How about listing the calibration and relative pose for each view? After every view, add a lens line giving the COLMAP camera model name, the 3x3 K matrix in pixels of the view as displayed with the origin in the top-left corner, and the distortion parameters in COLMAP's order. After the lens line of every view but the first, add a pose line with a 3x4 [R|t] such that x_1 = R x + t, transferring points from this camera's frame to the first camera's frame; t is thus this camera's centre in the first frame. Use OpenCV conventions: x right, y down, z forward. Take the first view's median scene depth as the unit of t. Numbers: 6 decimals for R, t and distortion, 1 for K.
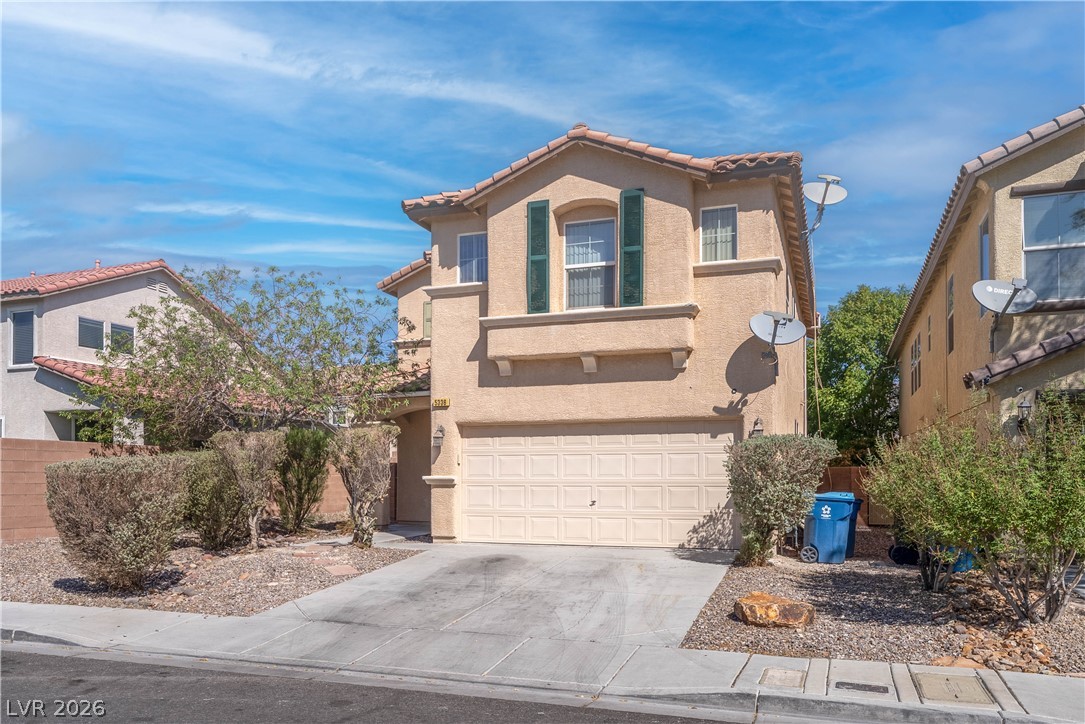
lens RADIAL K [[823.8, 0, 542.9], [0, 823.8, 457.5], [0, 0, 1]] dist [0.004599, -0.000920]
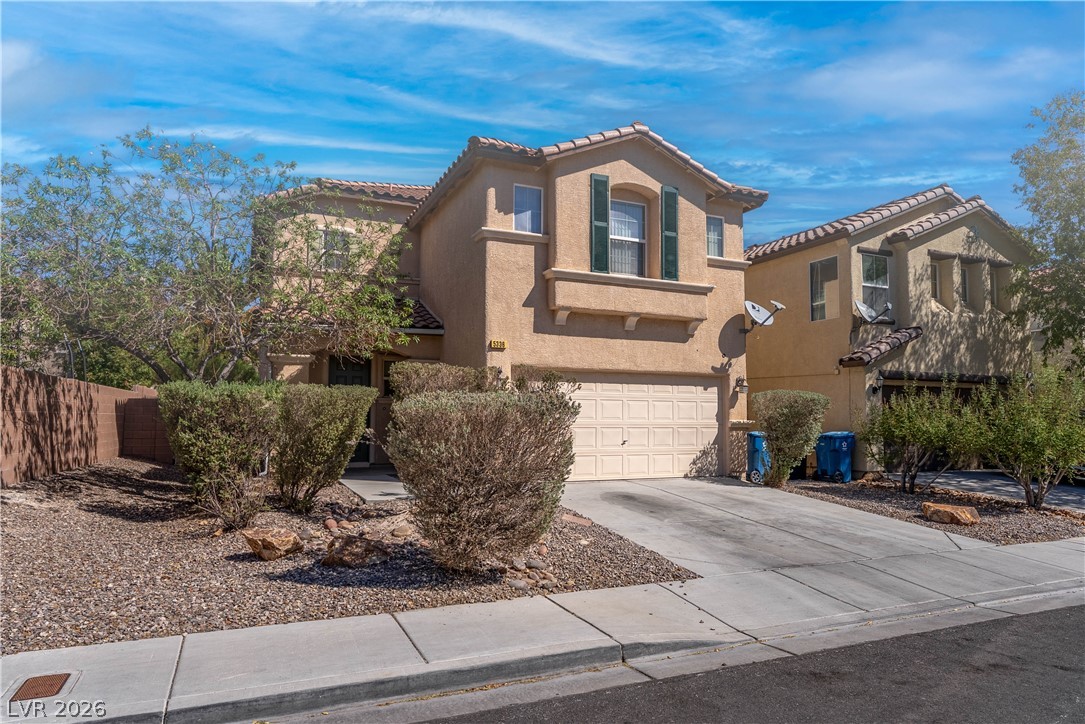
lens RADIAL K [[673.0, 0, 542.5], [0, 673.0, 362.0], [0, 0, 1]] dist [-0.001705, 0.000459]
pose [[0.725326, 0.062793, 0.685536, -0.698611], [-0.025225, 0.997587, -0.064687, 0.006913], [-0.687943, 0.029626, 0.725160, 0.403719]]
